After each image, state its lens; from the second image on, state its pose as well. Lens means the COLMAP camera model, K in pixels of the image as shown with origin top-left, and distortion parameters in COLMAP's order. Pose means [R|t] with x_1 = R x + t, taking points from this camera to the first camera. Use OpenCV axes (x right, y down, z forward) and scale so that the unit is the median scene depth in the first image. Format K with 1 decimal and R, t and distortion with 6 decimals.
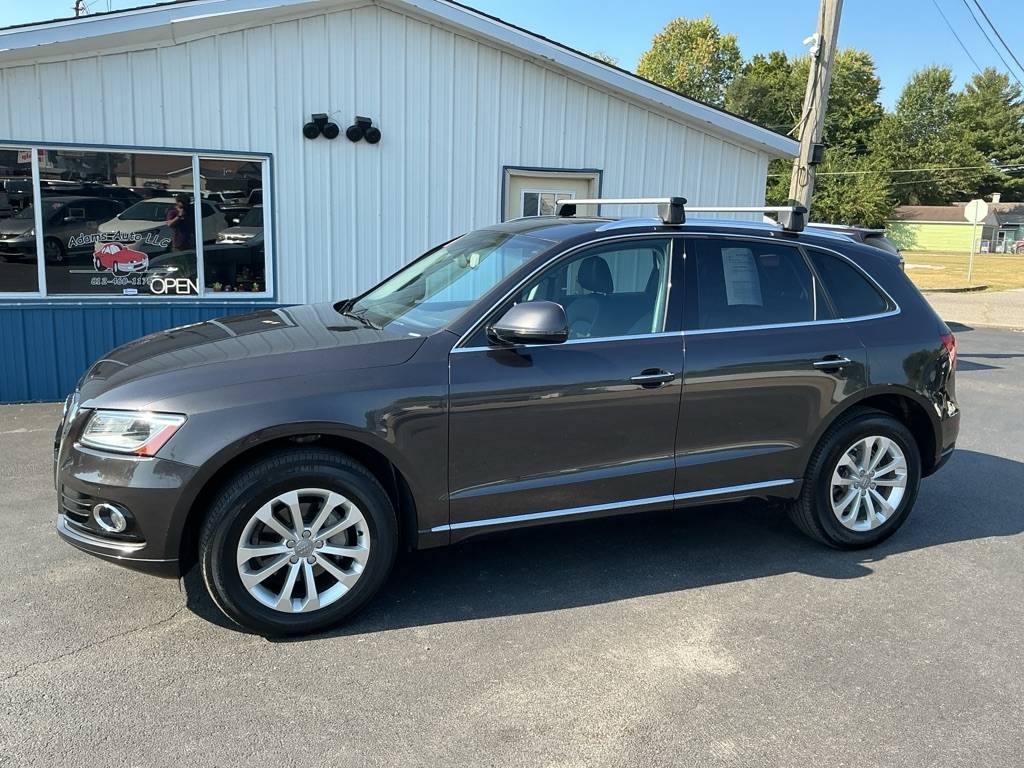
lens RADIAL K [[851.5, 0, 513.2], [0, 851.5, 379.7], [0, 0, 1]] dist [0.082349, -0.179088]
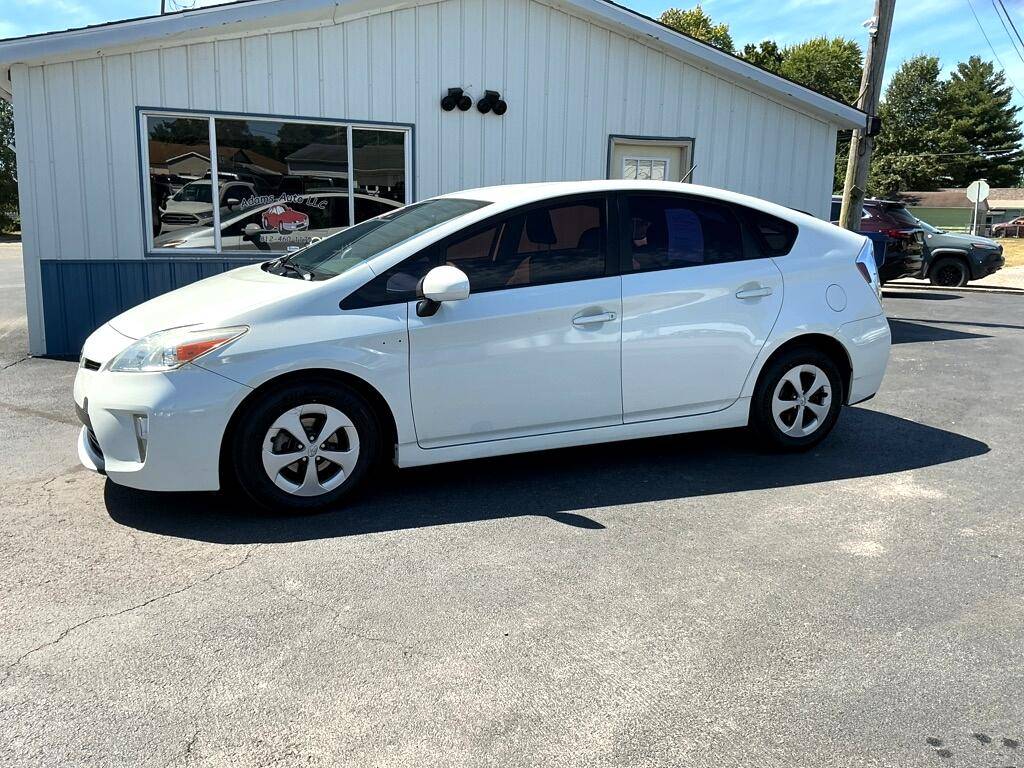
lens RADIAL K [[851.5, 0, 513.2], [0, 851.5, 379.7], [0, 0, 1]] dist [0.082349, -0.179088]
pose [[0.999770, -0.013551, 0.016619, -0.164712], [0.013424, 0.999880, 0.007710, 0.058241], [-0.016722, -0.007485, 0.999832, -0.111294]]
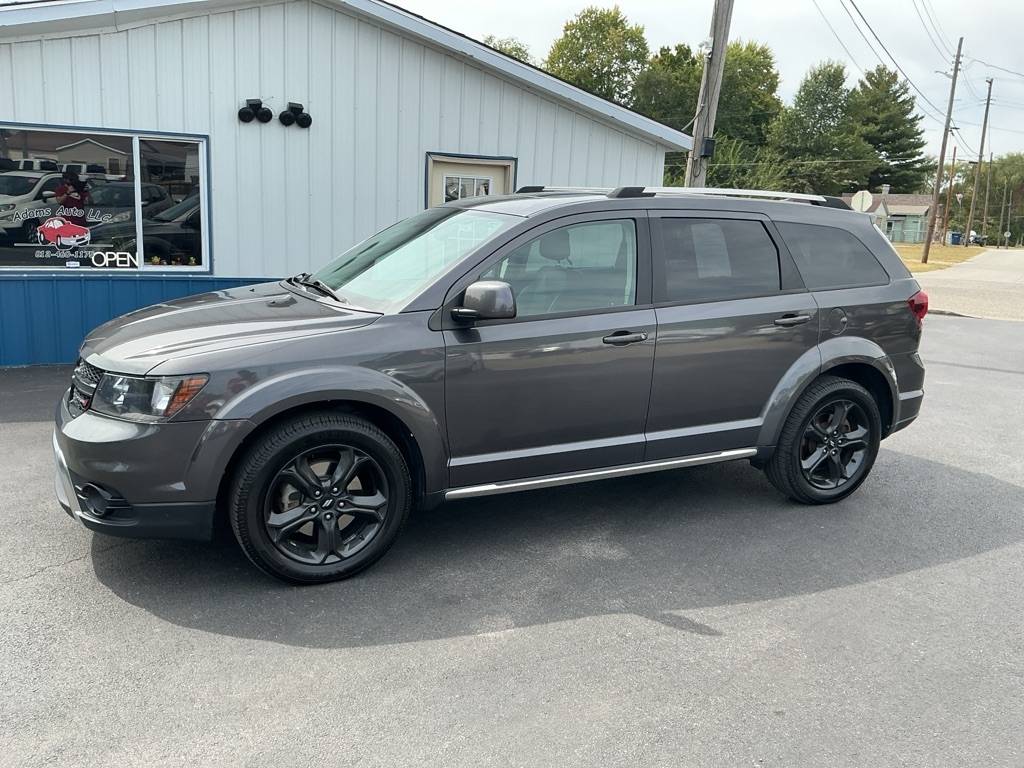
lens RADIAL K [[849.4, 0, 513.4], [0, 849.4, 378.5], [0, 0, 1]] dist [0.094679, -0.210550]
pose [[0.994737, -0.004920, 0.102348, -0.014481], [0.003255, 0.999860, 0.016420, 0.020434], [-0.102414, -0.016001, 0.994613, -0.096433]]
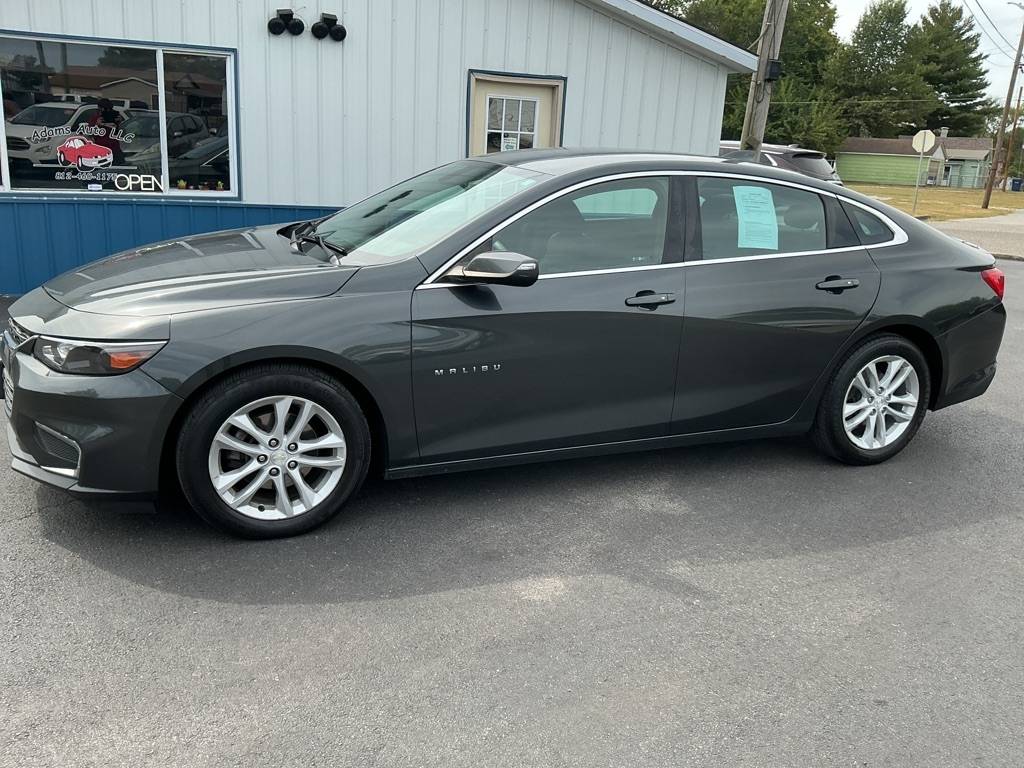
lens RADIAL K [[860.0, 0, 517.3], [0, 860.0, 381.0], [0, 0, 1]] dist [0.014854, -0.065743]
pose [[0.998051, 0.007007, 0.062017, -0.014989], [-0.012183, 0.996435, 0.083484, 0.030014], [-0.061211, -0.084077, 0.994577, -0.037663]]
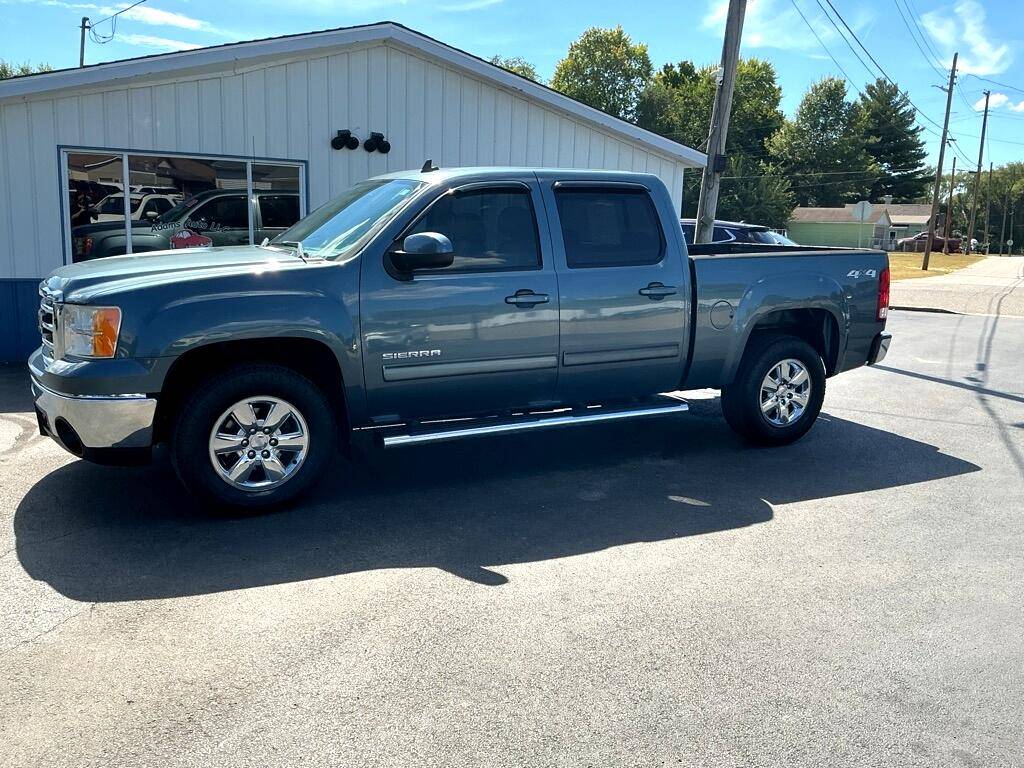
lens RADIAL K [[849.4, 0, 513.4], [0, 849.4, 378.5], [0, 0, 1]] dist [0.094679, -0.210550]
pose [[0.995347, -0.015199, 0.095146, -0.095132], [0.015406, 0.999880, -0.001440, 0.064369], [-0.095113, 0.002899, 0.995462, -0.283417]]
